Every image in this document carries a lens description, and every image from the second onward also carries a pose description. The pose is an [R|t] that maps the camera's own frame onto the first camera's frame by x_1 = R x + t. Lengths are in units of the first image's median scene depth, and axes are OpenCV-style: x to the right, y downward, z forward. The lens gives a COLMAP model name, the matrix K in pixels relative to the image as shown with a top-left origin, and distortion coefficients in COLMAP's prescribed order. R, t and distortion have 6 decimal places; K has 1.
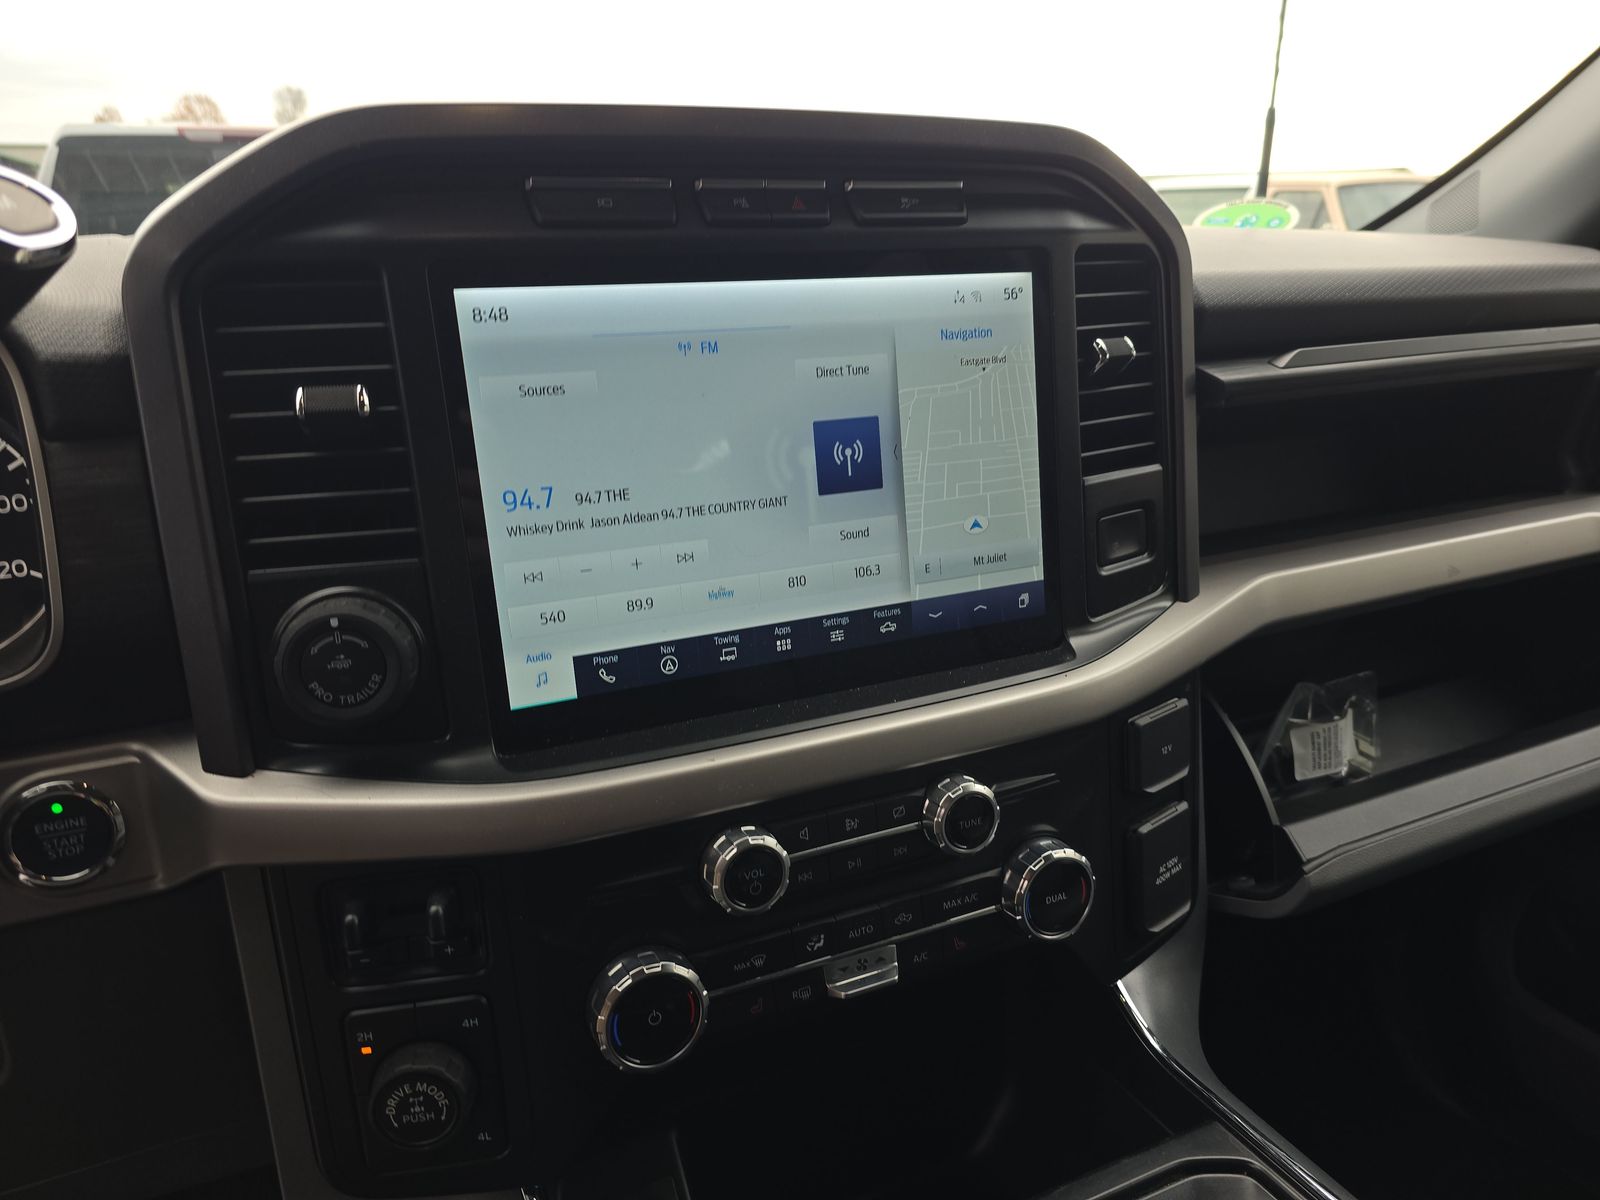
lens RADIAL K [[1092.3, 0, 800.0], [0, 1092.3, 600.0], [0, 0, 1]] dist [0.039870, -0.003496]
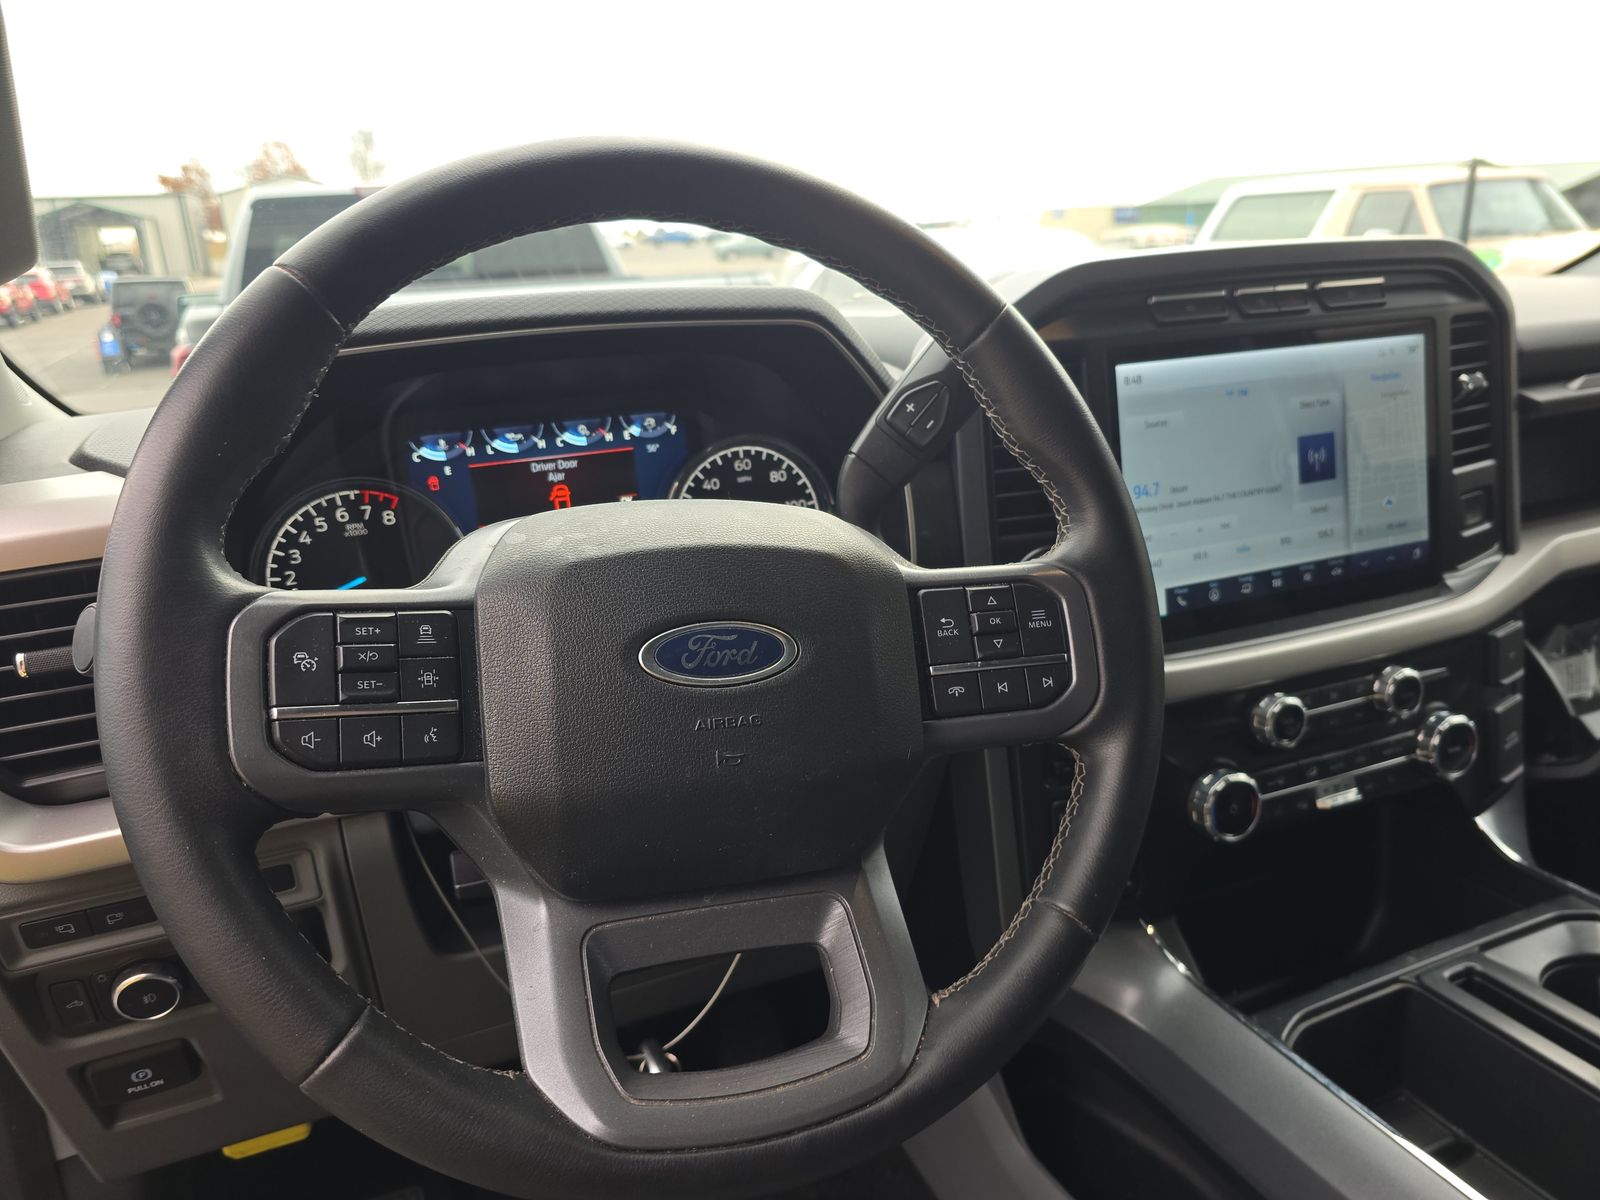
lens RADIAL K [[1071.9, 0, 800.0], [0, 1071.9, 600.0], [0, 0, 1]] dist [-0.028162, -0.000457]
pose [[0.995638, -0.022308, -0.090594, -0.529531], [0.021320, 0.999702, -0.011859, 0.066801], [0.090832, 0.009876, 0.995817, -0.533241]]
